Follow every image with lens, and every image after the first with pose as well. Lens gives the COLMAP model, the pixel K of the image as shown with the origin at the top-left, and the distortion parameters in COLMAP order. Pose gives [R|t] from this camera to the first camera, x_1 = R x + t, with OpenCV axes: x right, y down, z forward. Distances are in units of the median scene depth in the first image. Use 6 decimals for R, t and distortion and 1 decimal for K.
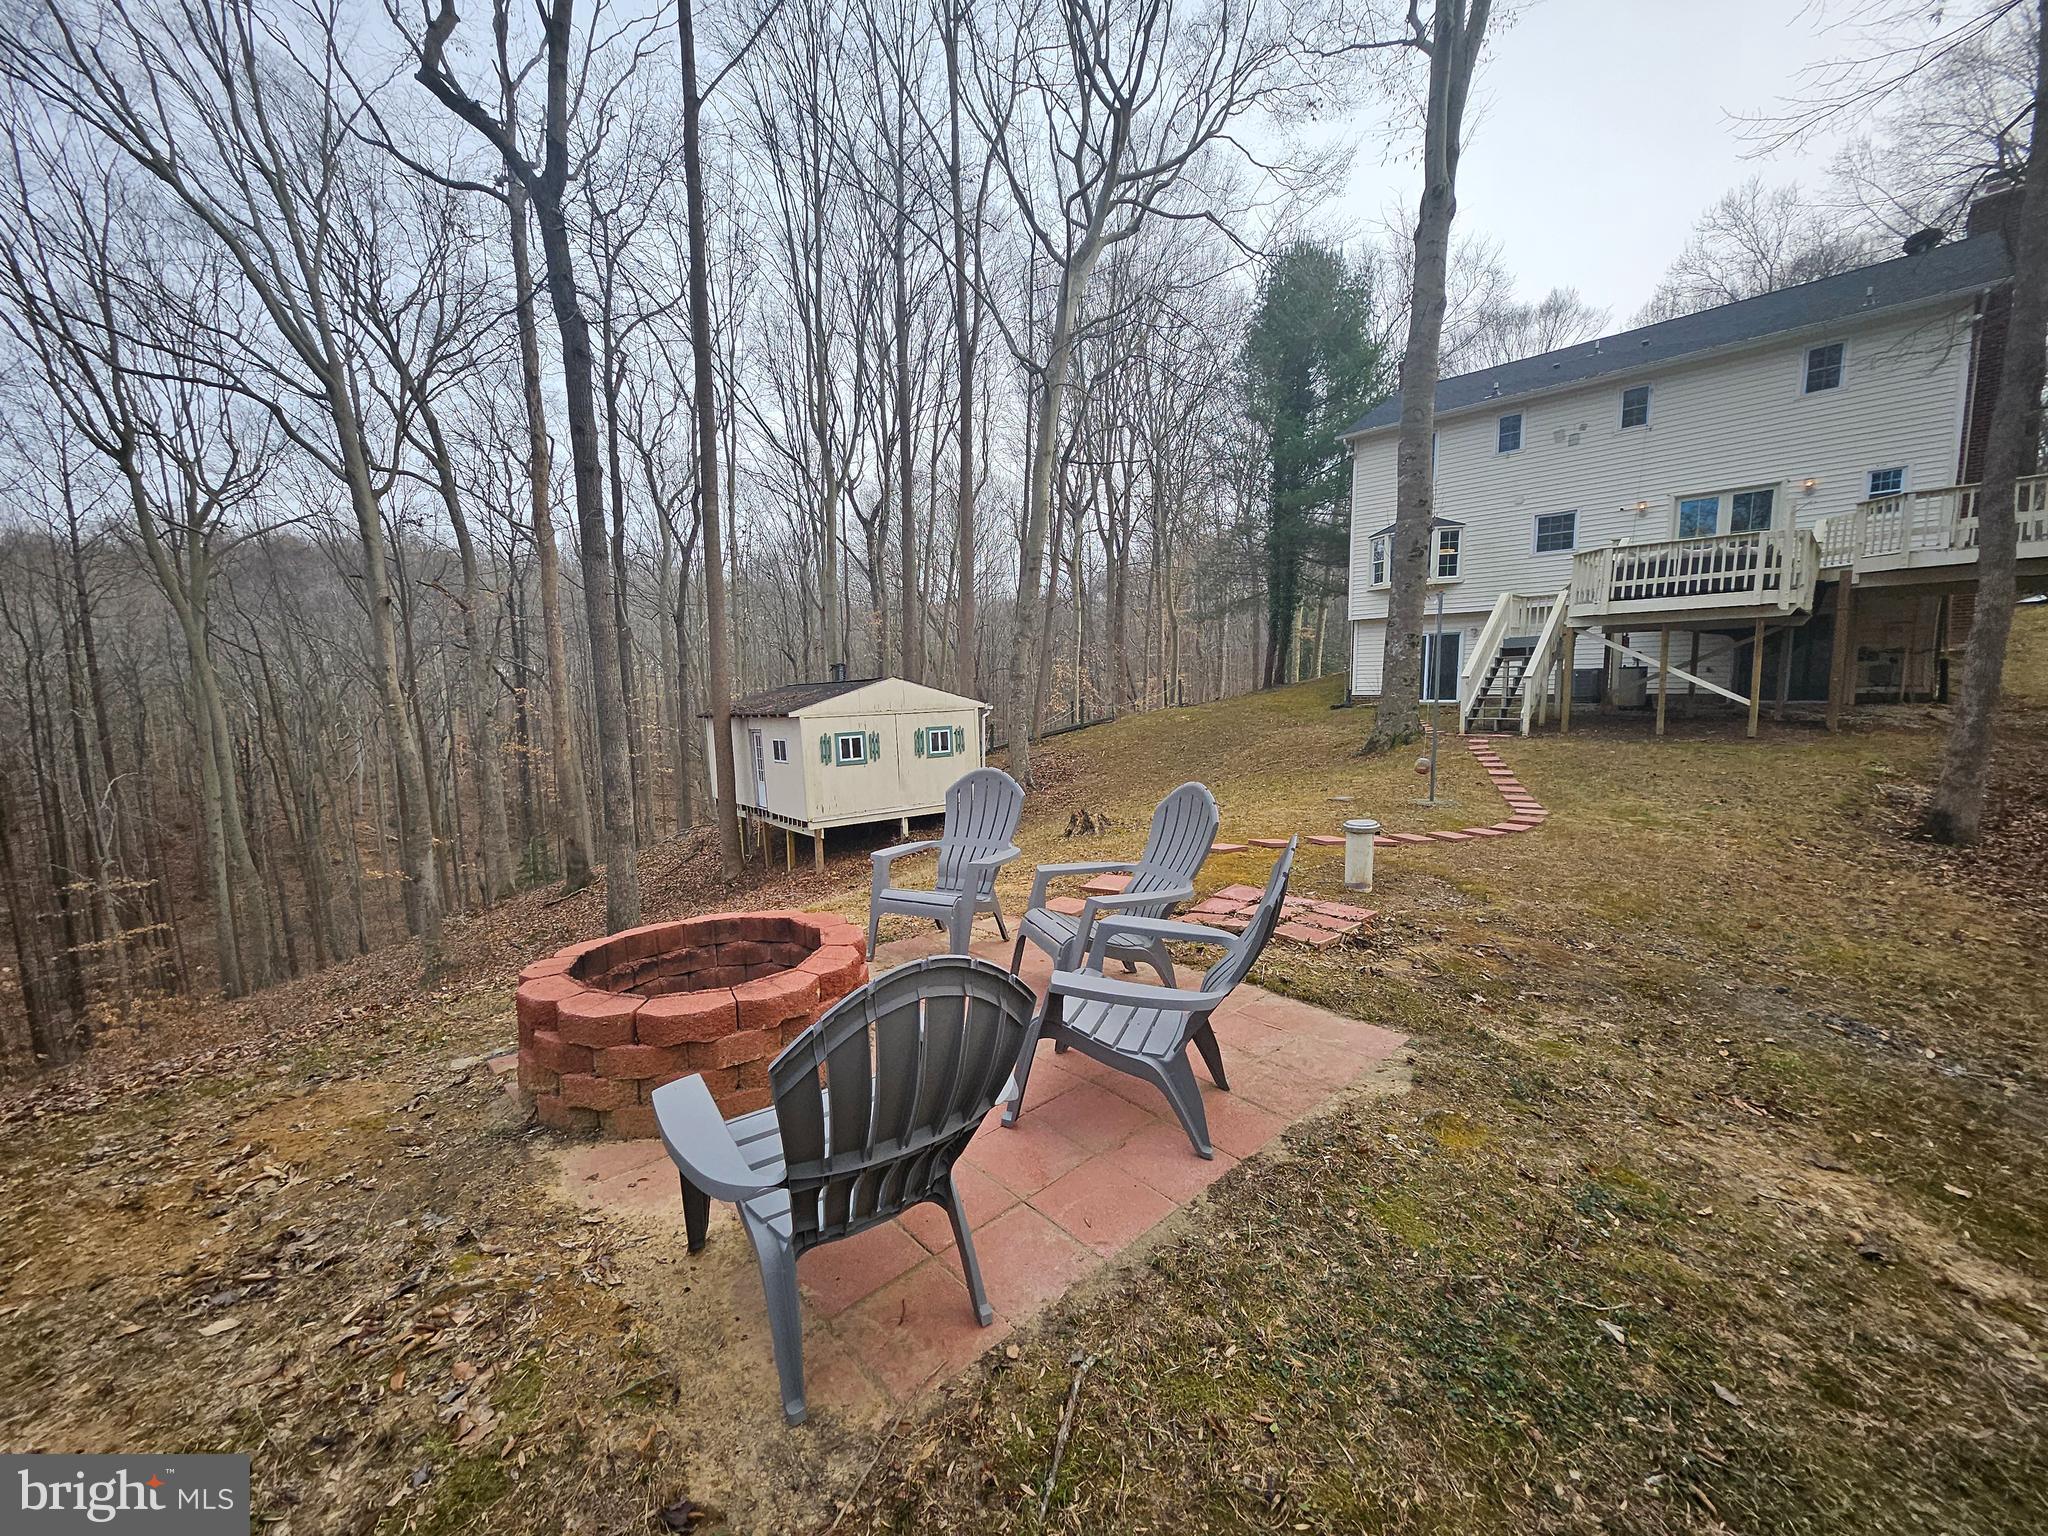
lens RADIAL K [[797.9, 0, 1011.4], [0, 797.9, 782.1], [0, 0, 1]] dist [0.000046, -0.000088]
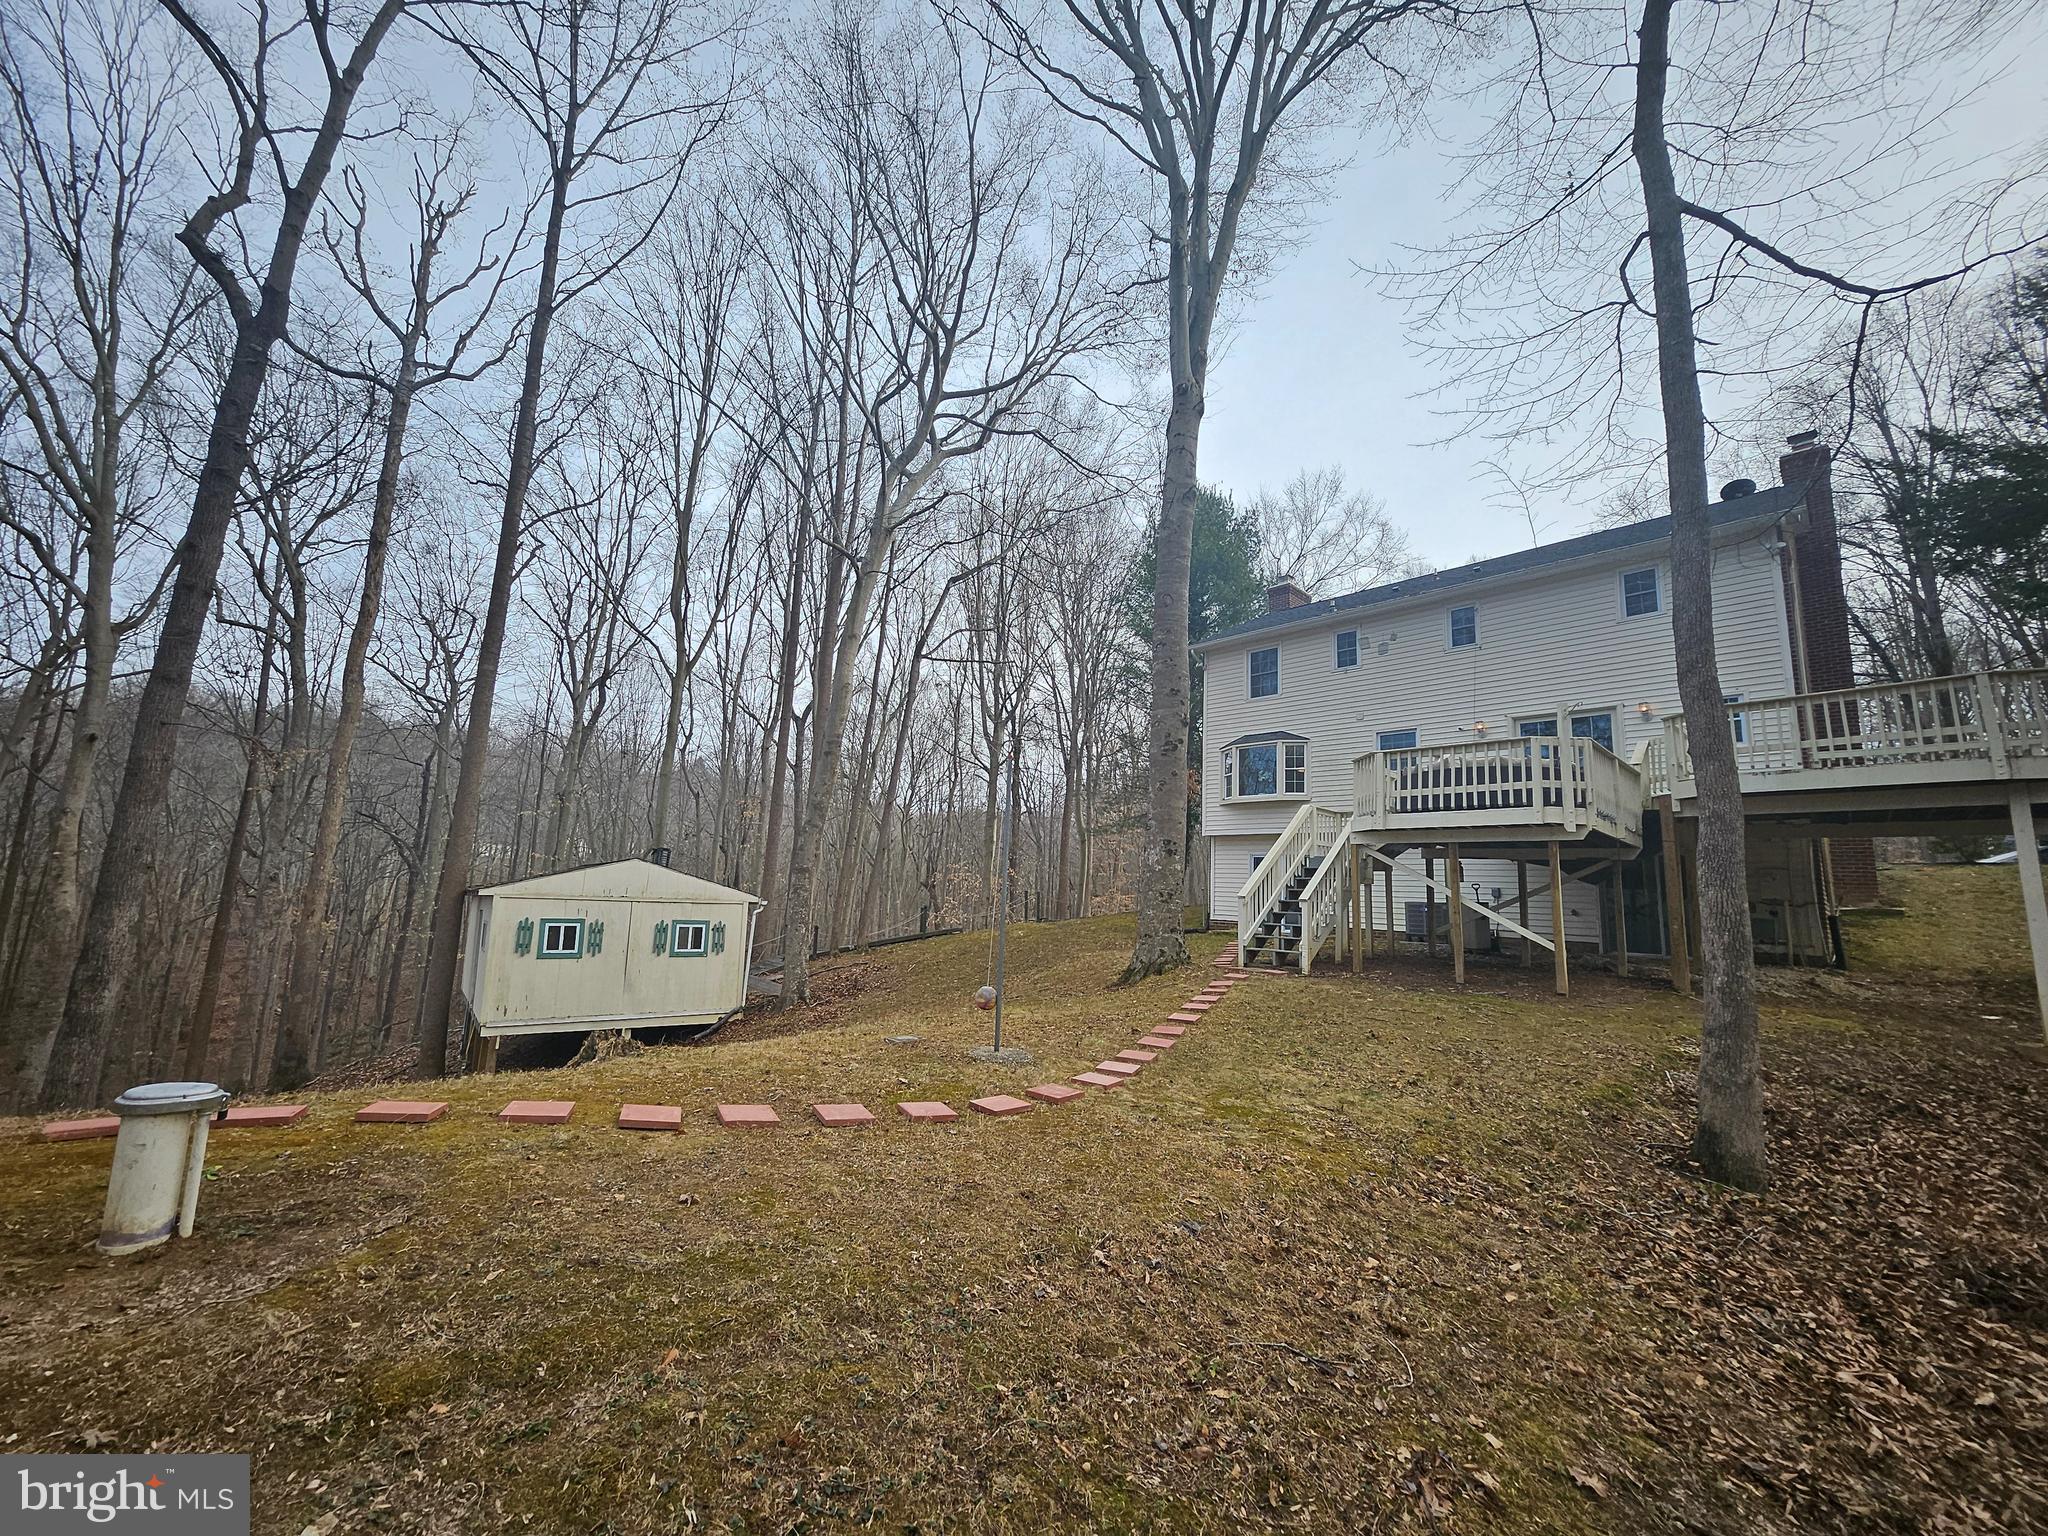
lens RADIAL K [[797.9, 0, 1011.4], [0, 797.9, 782.1], [0, 0, 1]] dist [0.000046, -0.000088]
pose [[0.997759, 0.064950, -0.016057, 0.280298], [-0.066882, 0.962008, -0.264702, -0.009650], [-0.001745, 0.265183, 0.964197, 0.144799]]
